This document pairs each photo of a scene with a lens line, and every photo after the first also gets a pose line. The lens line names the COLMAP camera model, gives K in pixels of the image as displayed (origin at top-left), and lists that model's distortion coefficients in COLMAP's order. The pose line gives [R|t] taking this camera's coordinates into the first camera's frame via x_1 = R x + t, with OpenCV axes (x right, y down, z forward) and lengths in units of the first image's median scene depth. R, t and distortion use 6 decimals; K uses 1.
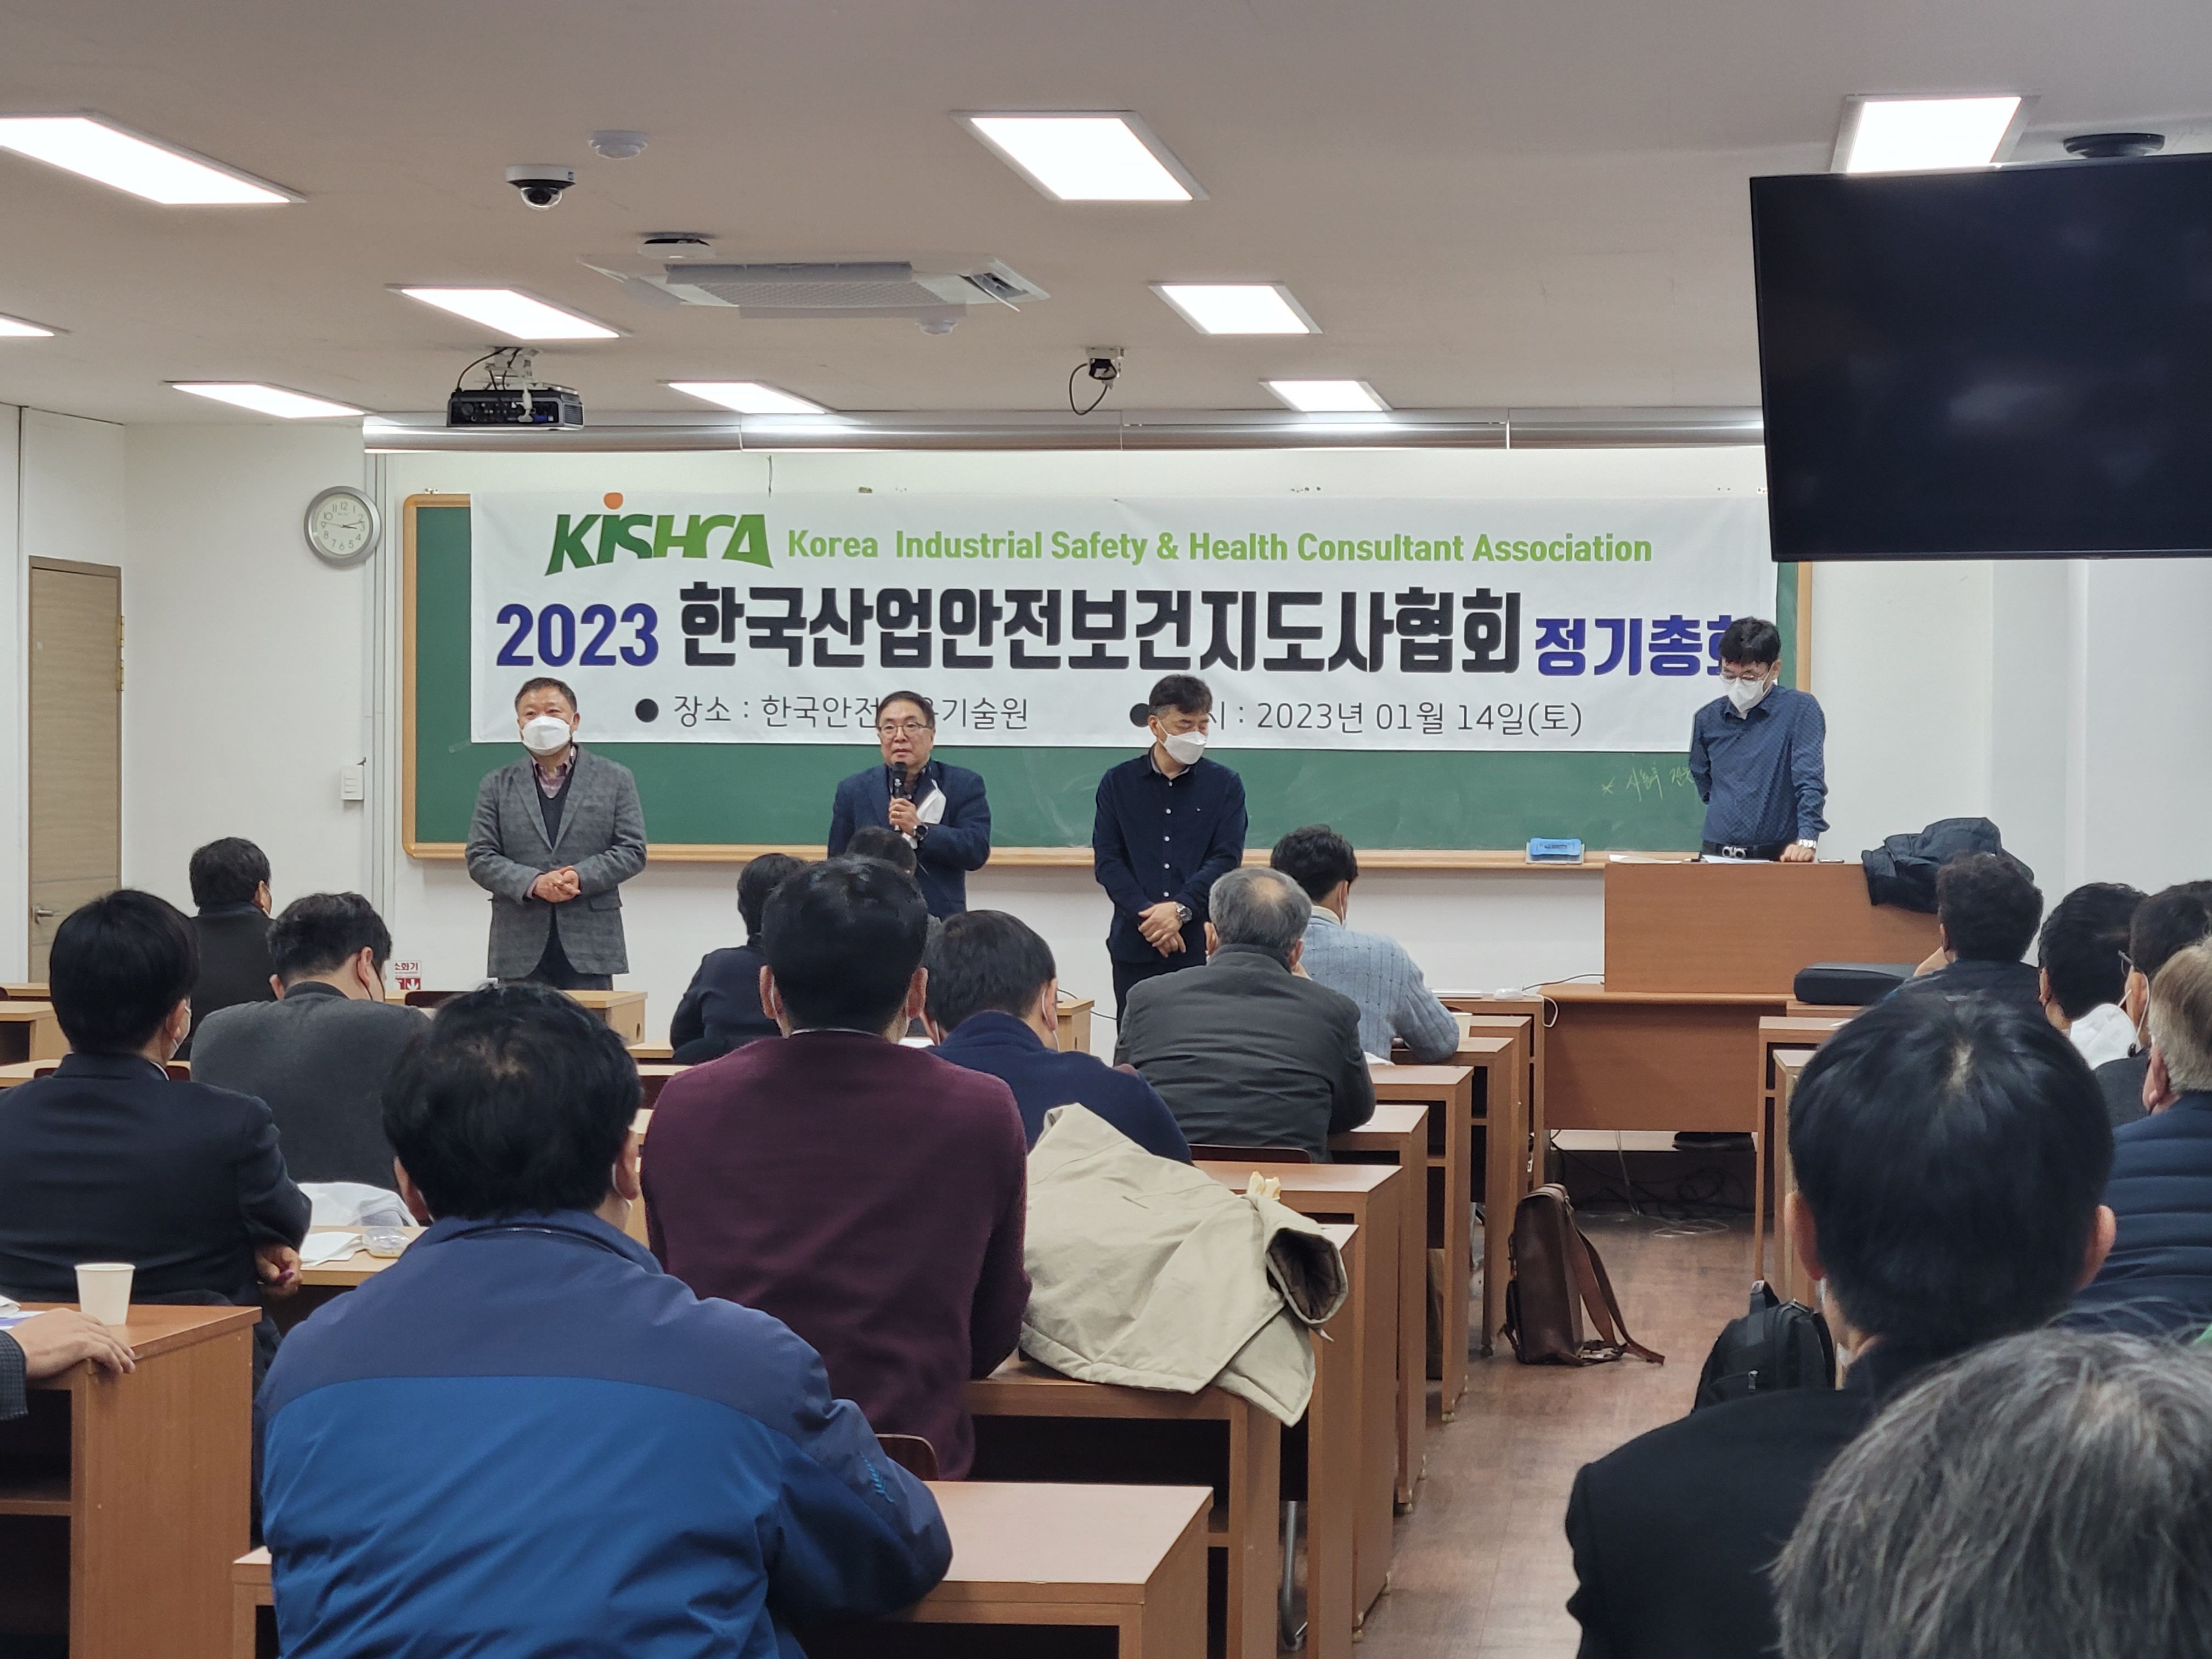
lens RADIAL K [[4857.2, 0, 1094.2], [0, 4857.2, 881.9], [0, 0, 1]] dist [0.036813, 0.804709]
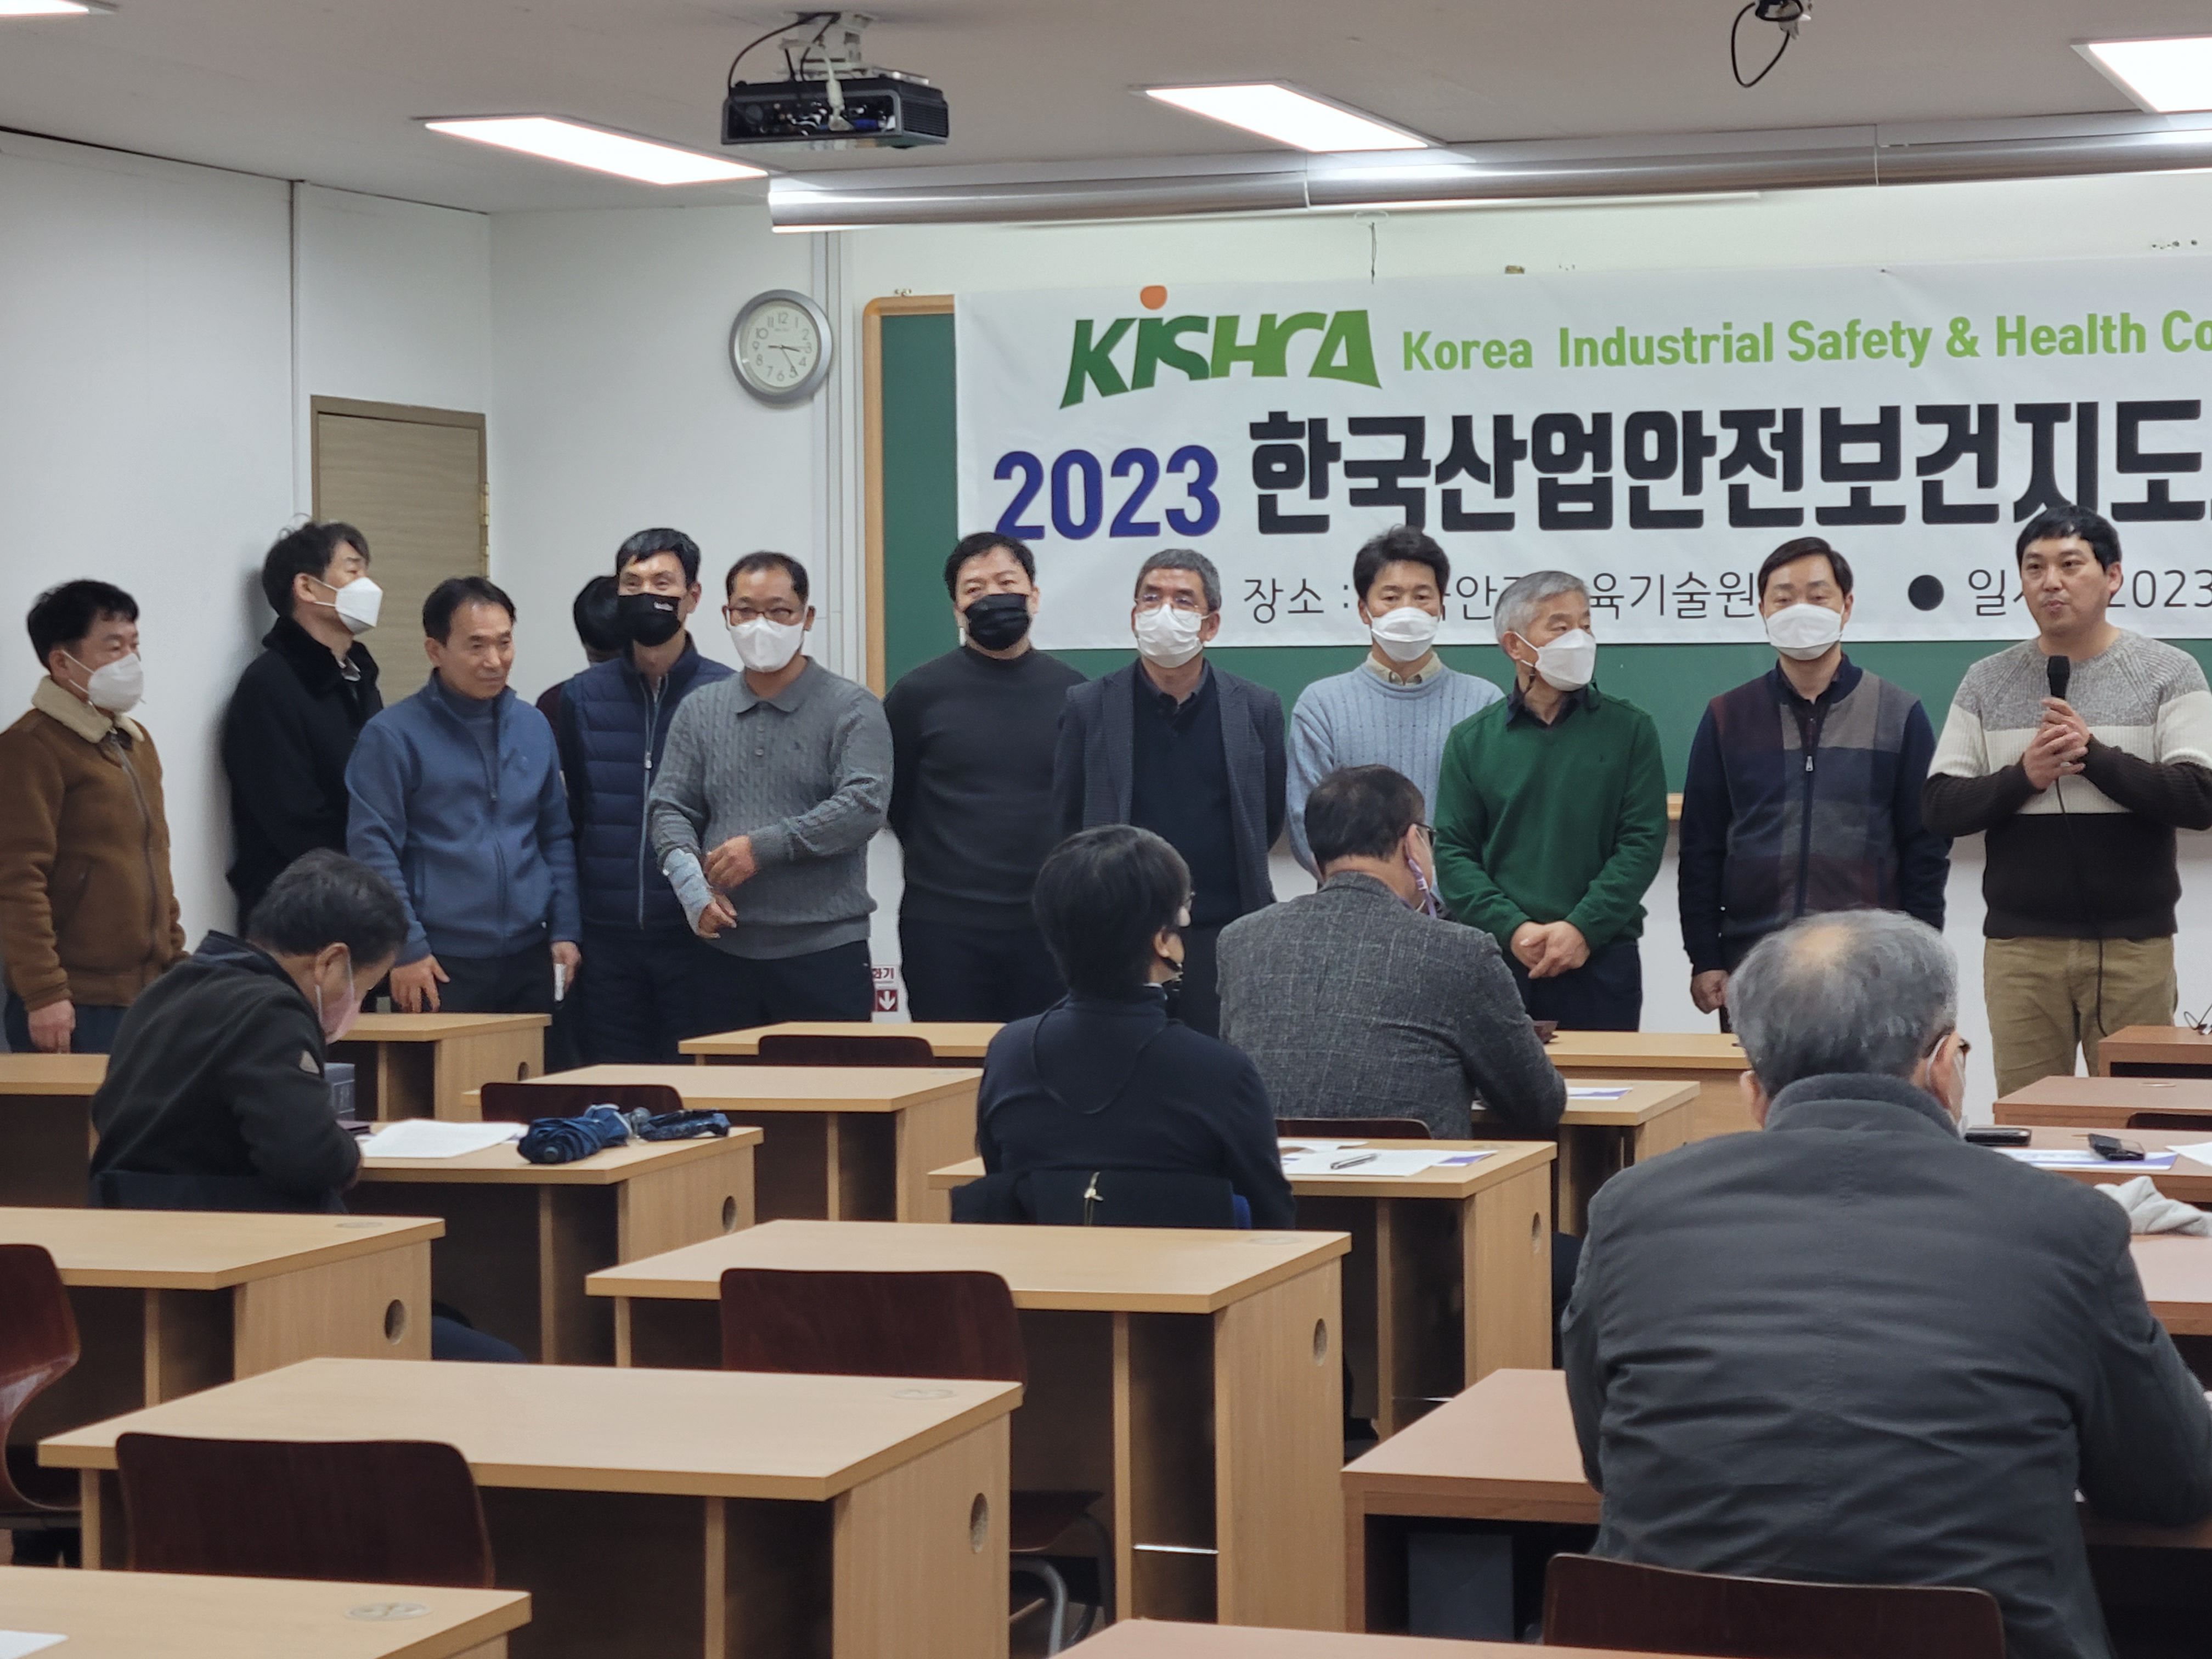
lens RADIAL K [[4858.2, 0, 1256.8], [0, 4858.2, 829.7], [0, 0, 1]] dist [-0.007776, 1.378777]
pose [[0.986018, -0.011505, -0.166240, 0.029556], [0.013020, 0.999883, 0.008027, -0.008296], [0.166128, -0.010079, 0.986053, 0.324162]]
